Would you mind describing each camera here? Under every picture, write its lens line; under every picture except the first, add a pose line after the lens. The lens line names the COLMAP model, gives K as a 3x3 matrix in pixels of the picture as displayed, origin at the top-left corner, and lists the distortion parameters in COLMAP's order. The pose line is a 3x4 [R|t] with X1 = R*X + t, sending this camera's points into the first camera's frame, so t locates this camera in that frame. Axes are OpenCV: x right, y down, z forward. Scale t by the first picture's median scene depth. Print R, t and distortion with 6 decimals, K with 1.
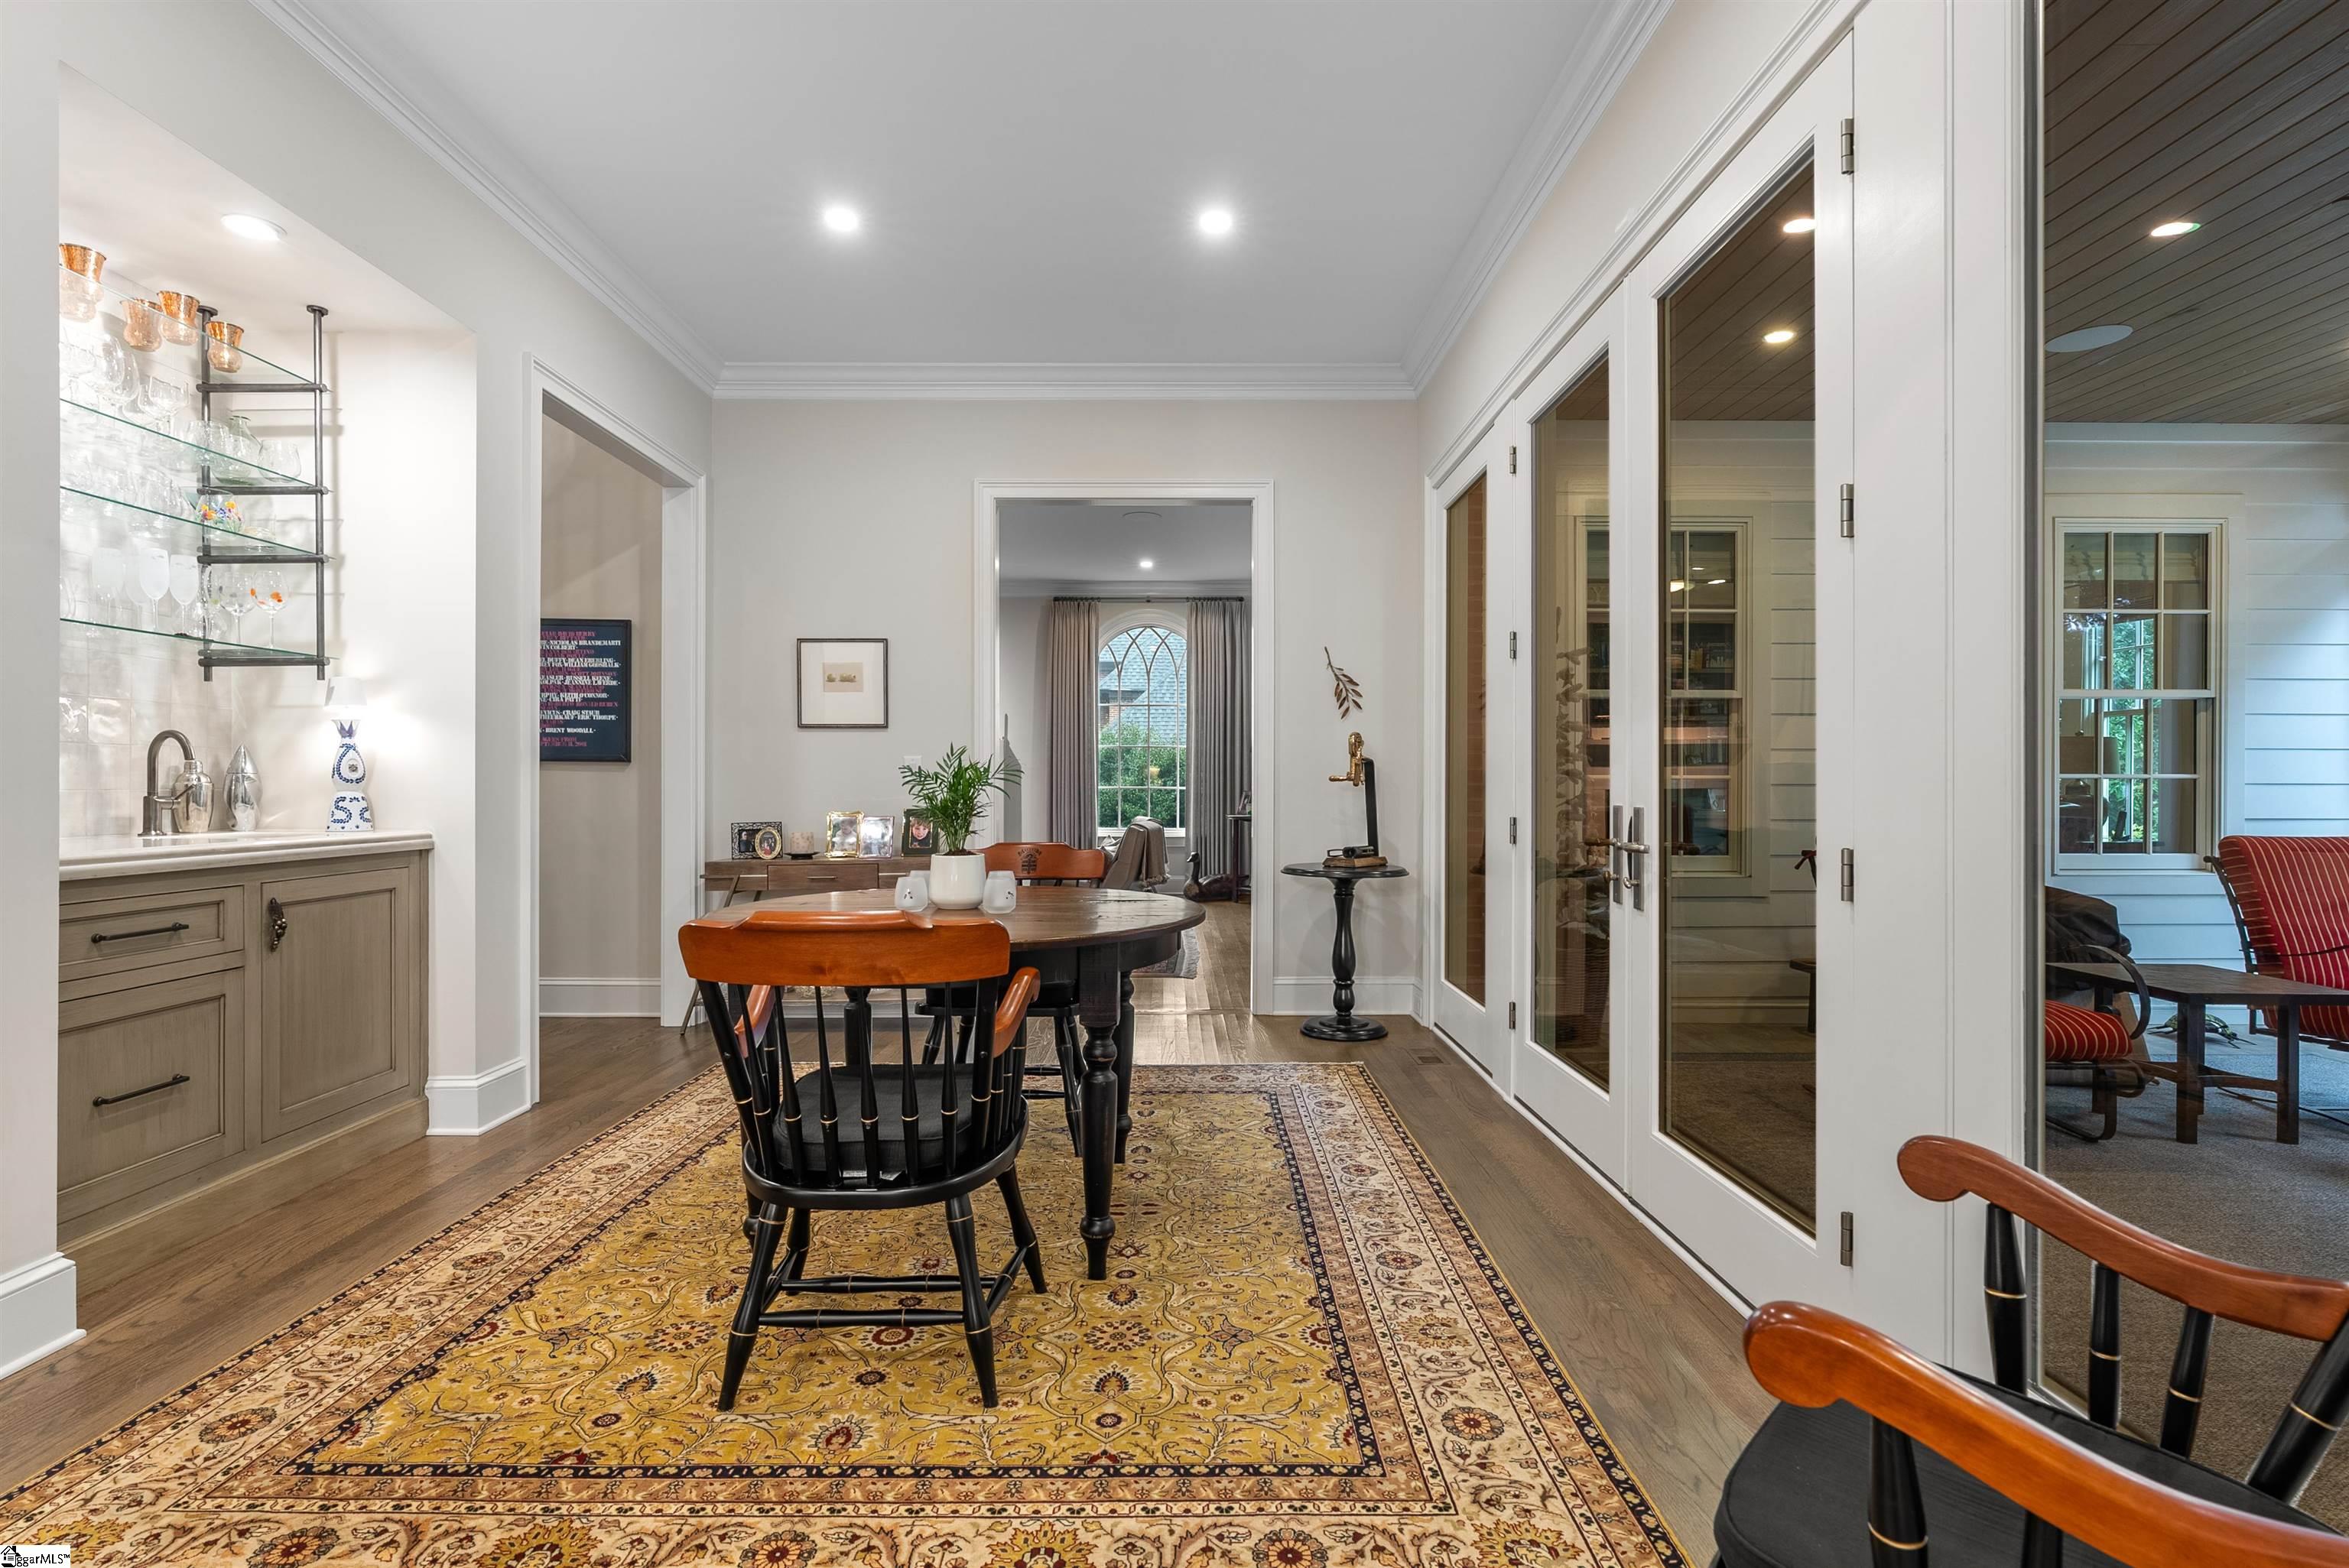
lens RADIAL K [[1125.6, 0, 1182.5], [0, 1125.6, 788.6], [0, 0, 1]] dist [-0.005355, -0.000304]
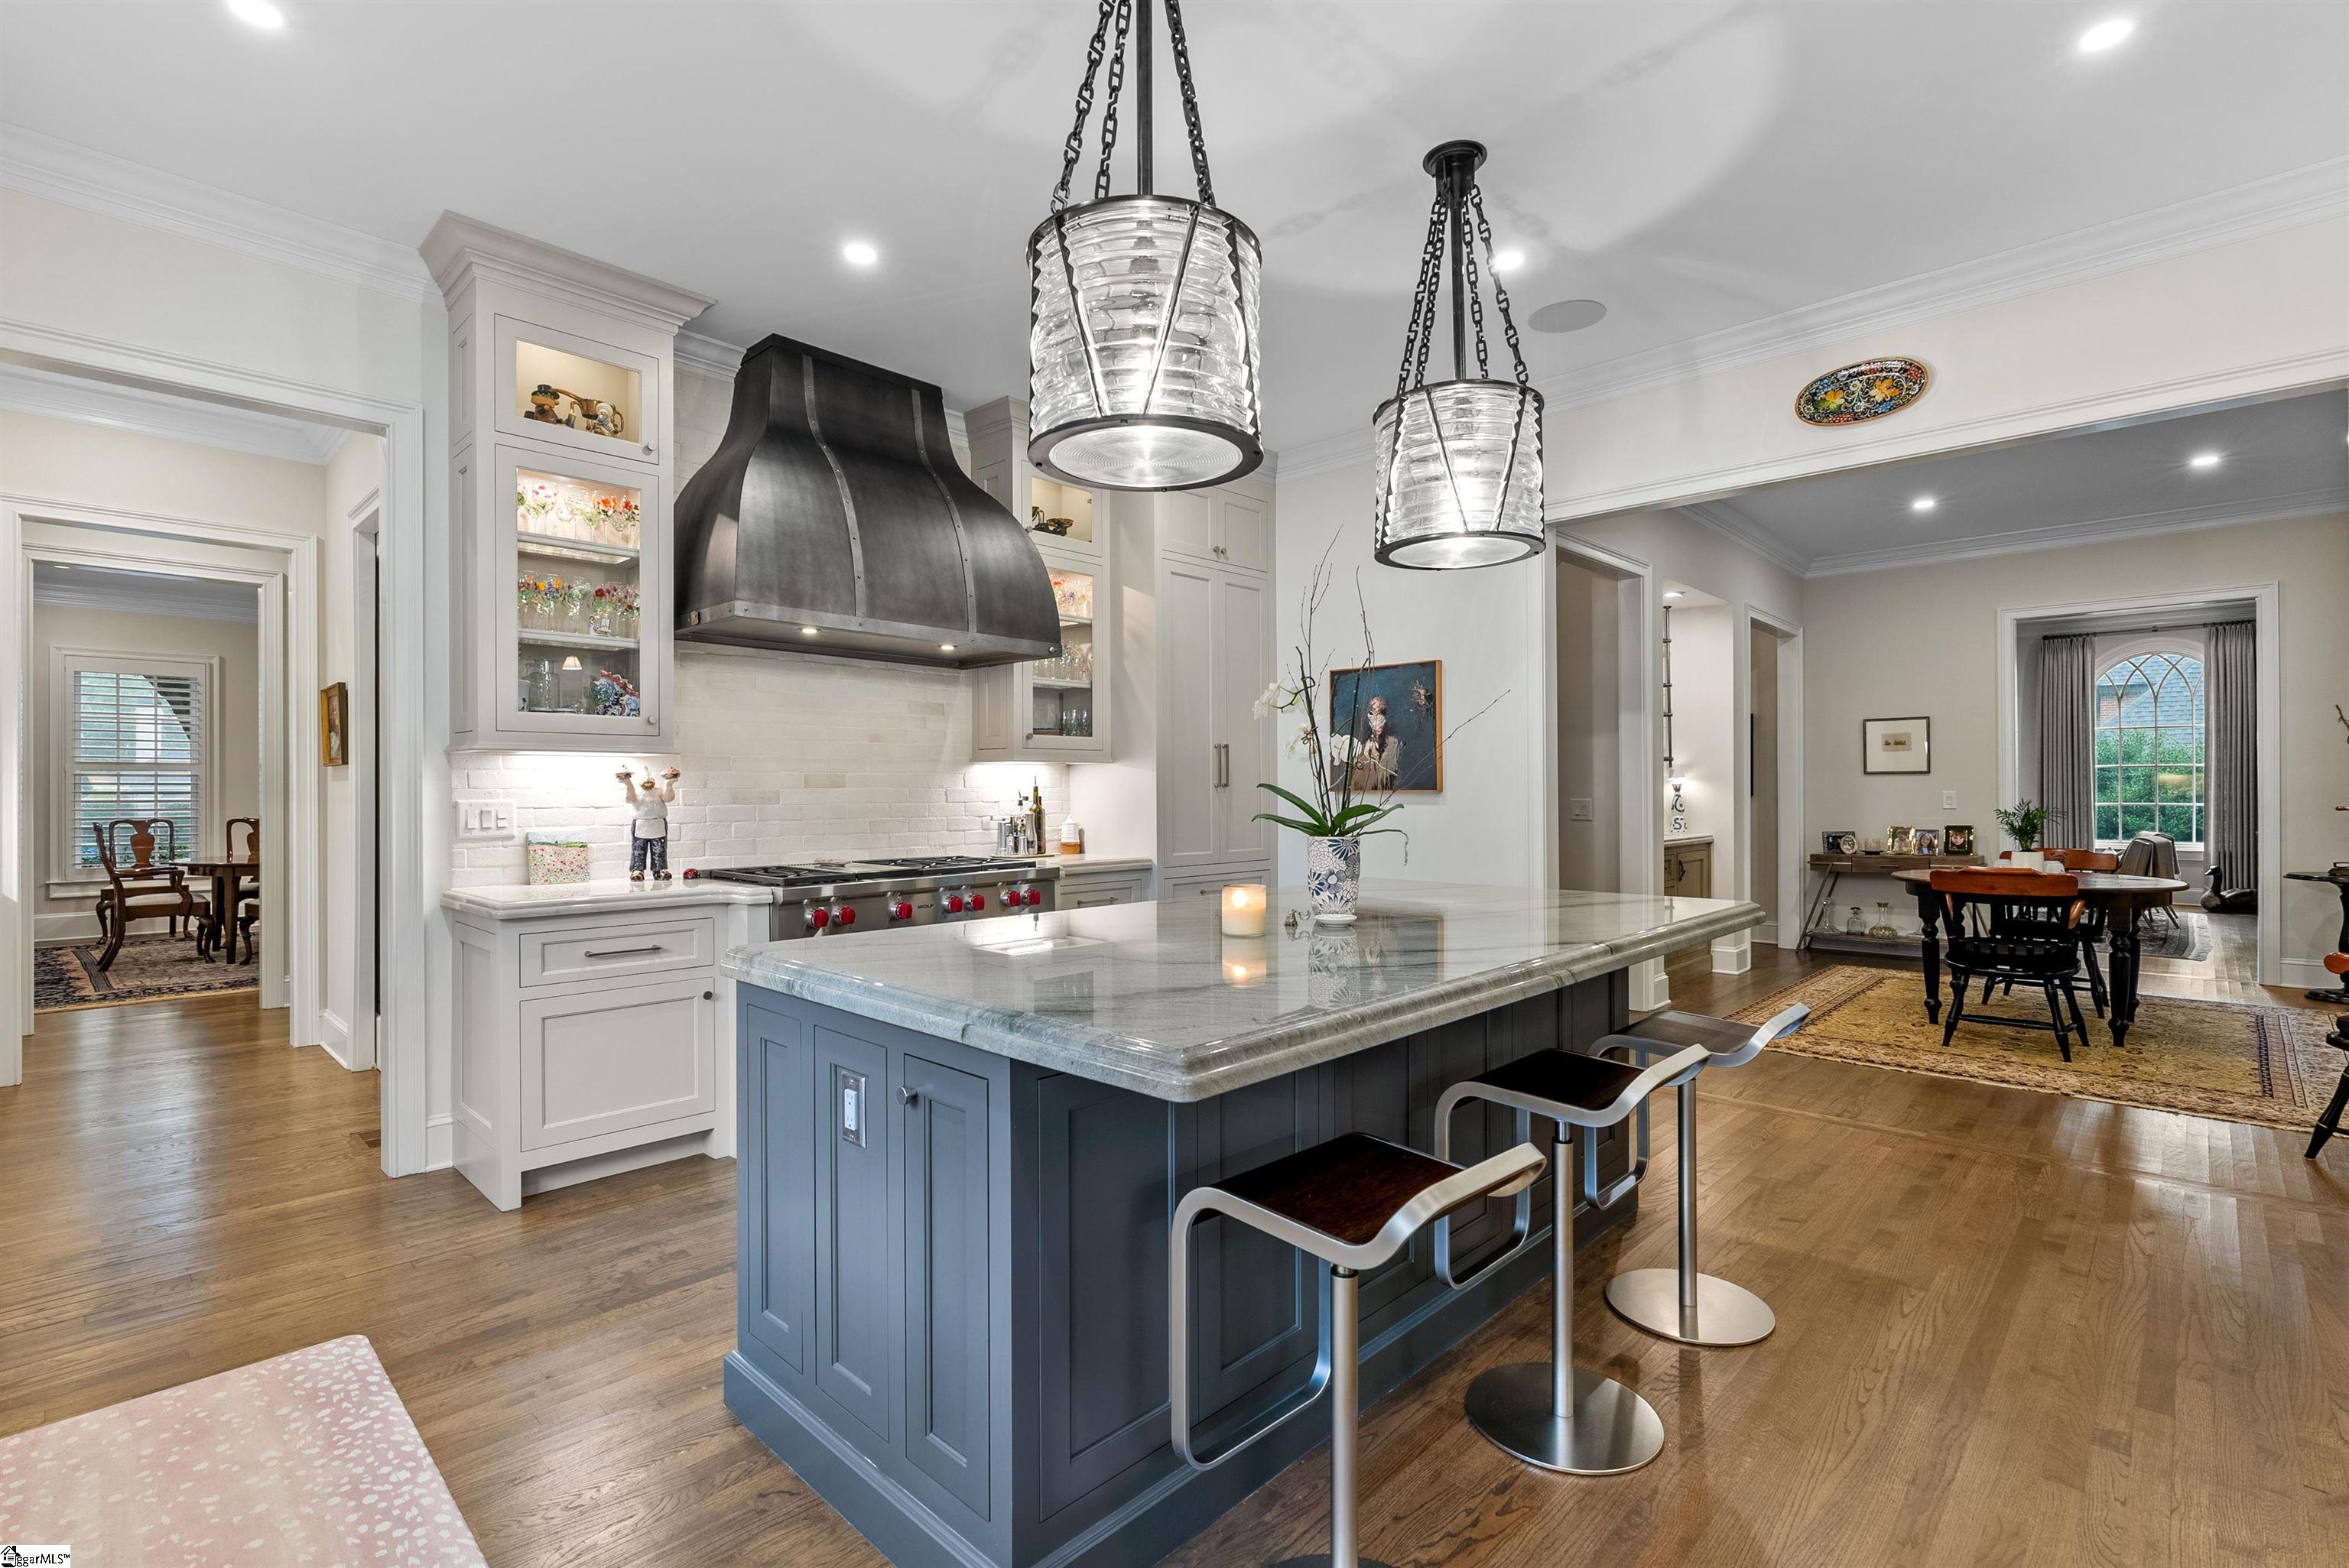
lens RADIAL K [[1073.1, 0, 1193.6], [0, 1073.1, 784.7], [0, 0, 1]] dist [-0.004977, 0.002936]
pose [[0.720831, -0.008072, -0.693063, 0.032986], [0.002854, 0.999958, -0.008678, -0.027063], [0.693104, 0.004278, 0.720824, -0.773332]]
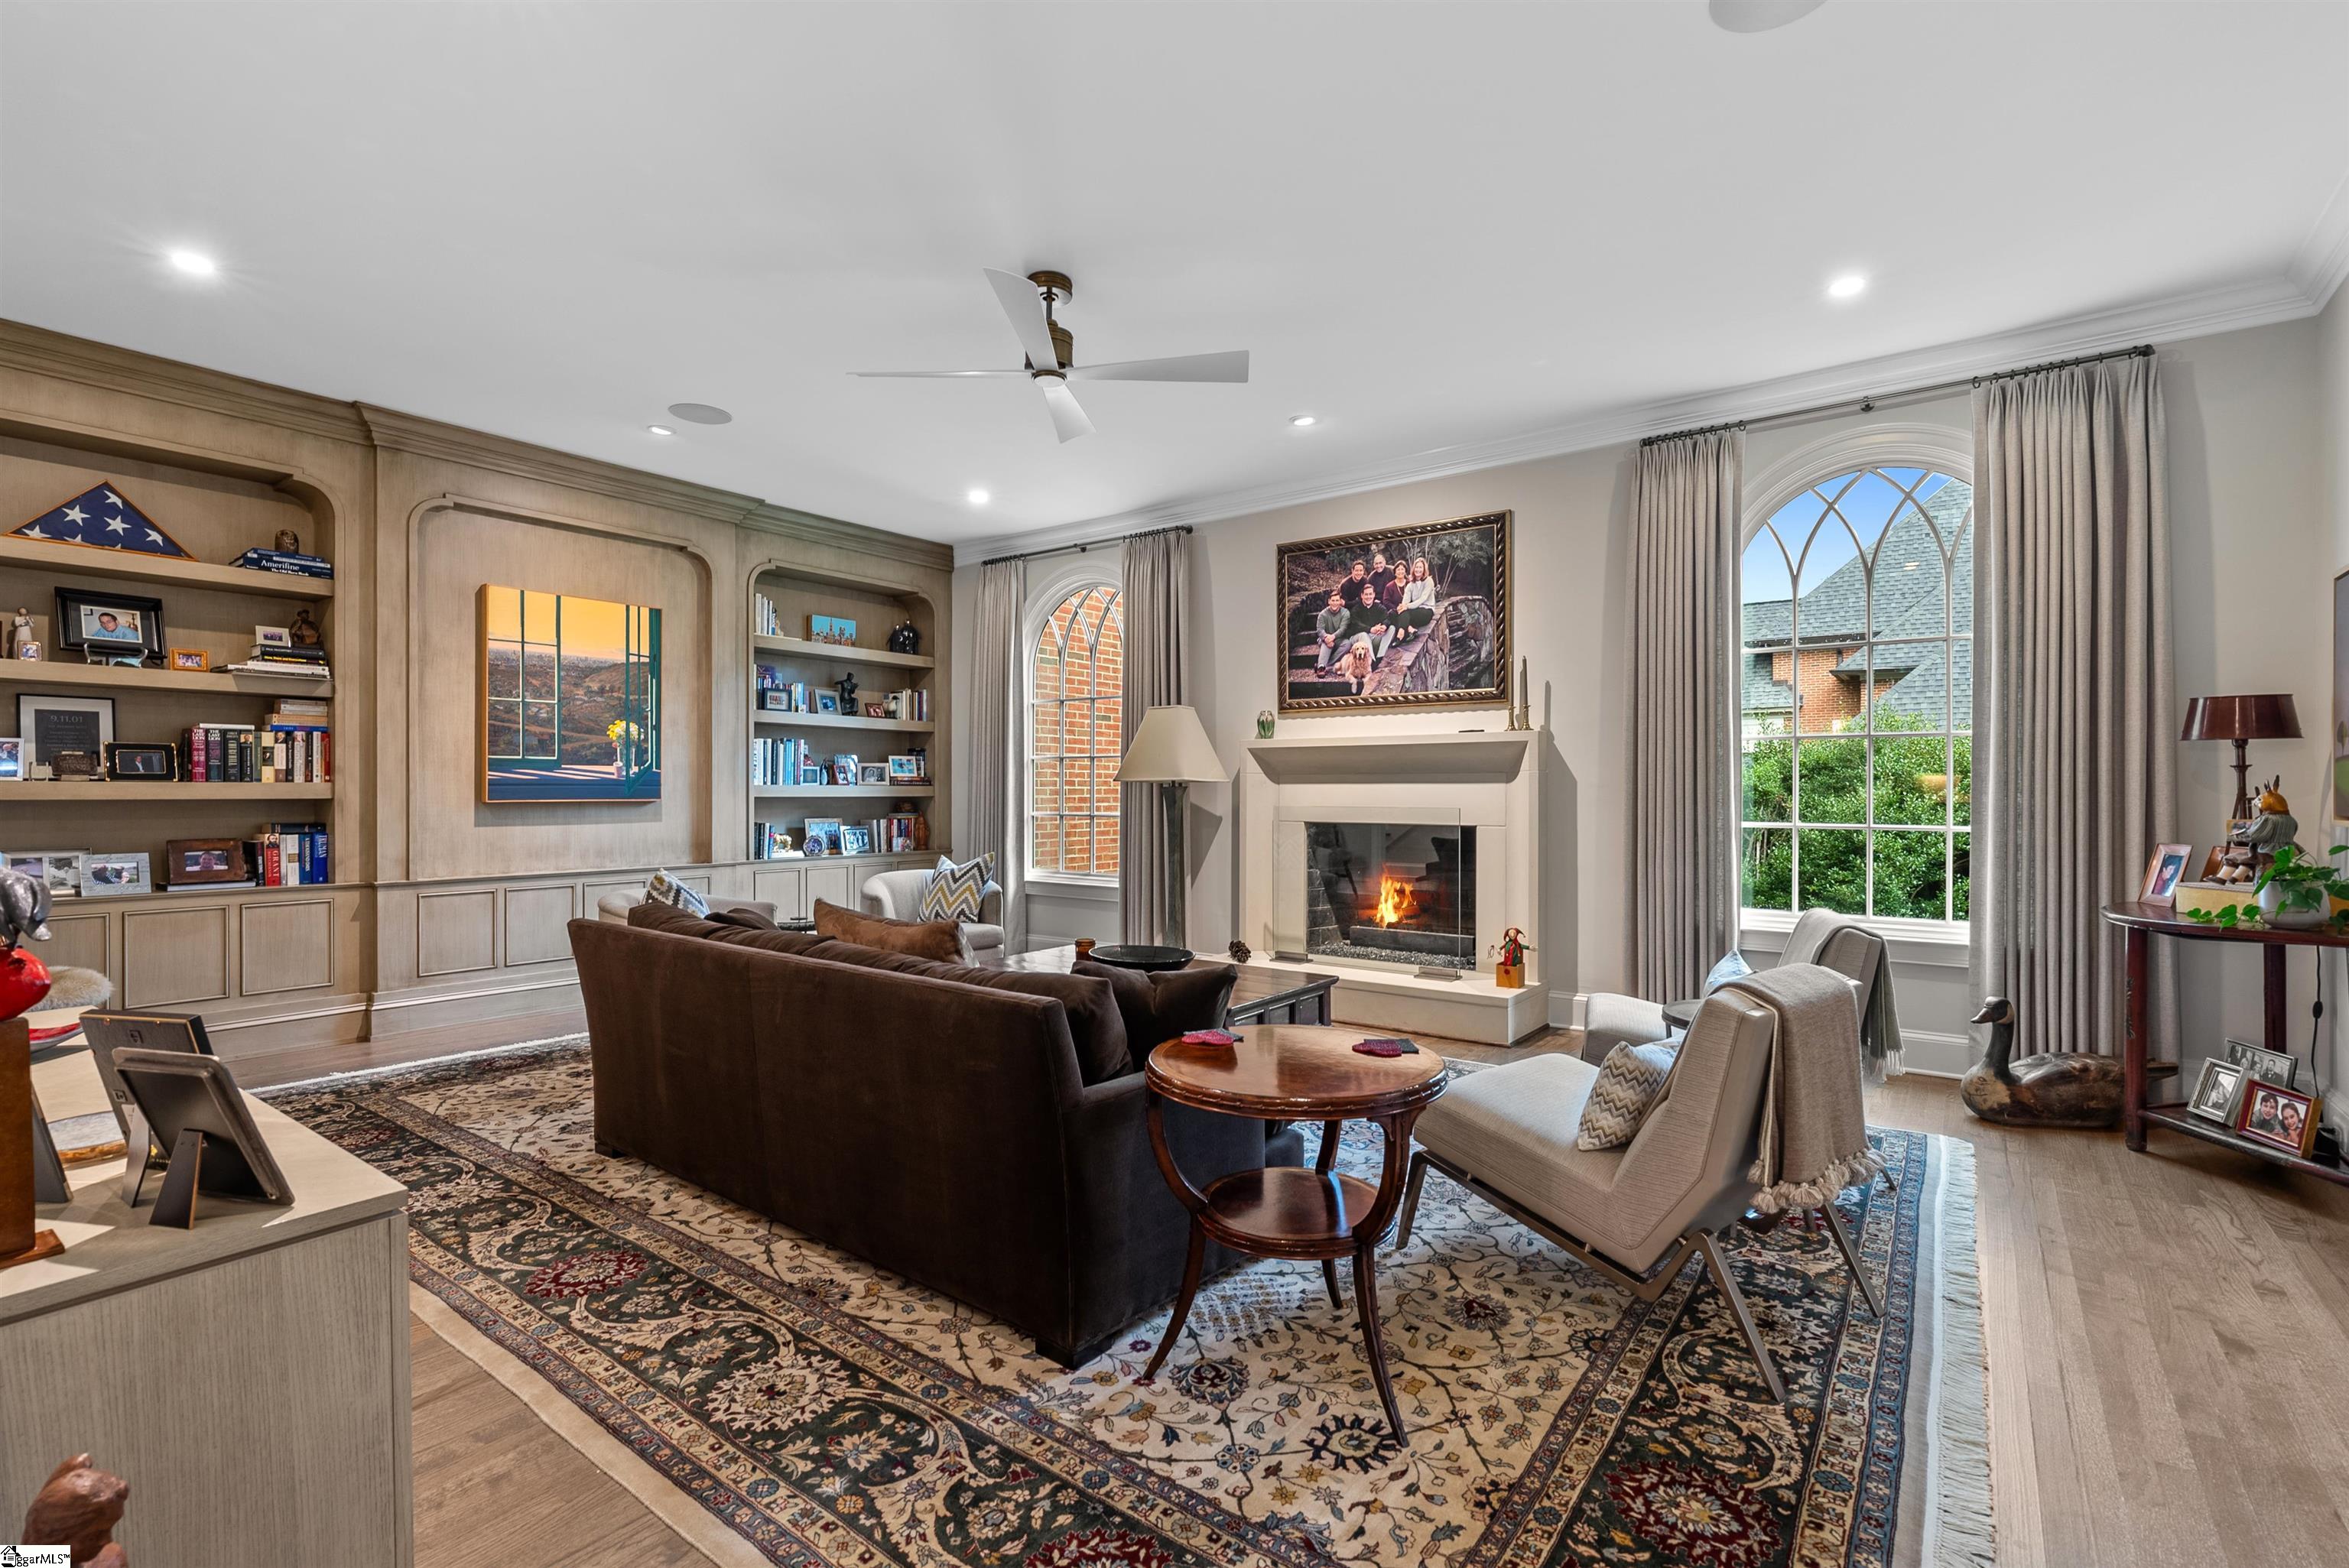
lens RADIAL K [[1073.1, 0, 1188.0], [0, 1073.1, 789.6], [0, 0, 1]] dist [-0.004977, 0.002936]
pose [[0.800598, -0.001725, -0.599199, 0.017262], [-0.003366, 0.999967, -0.007376, -0.023998], [0.599192, 0.007922, 0.800566, 1.033580]]
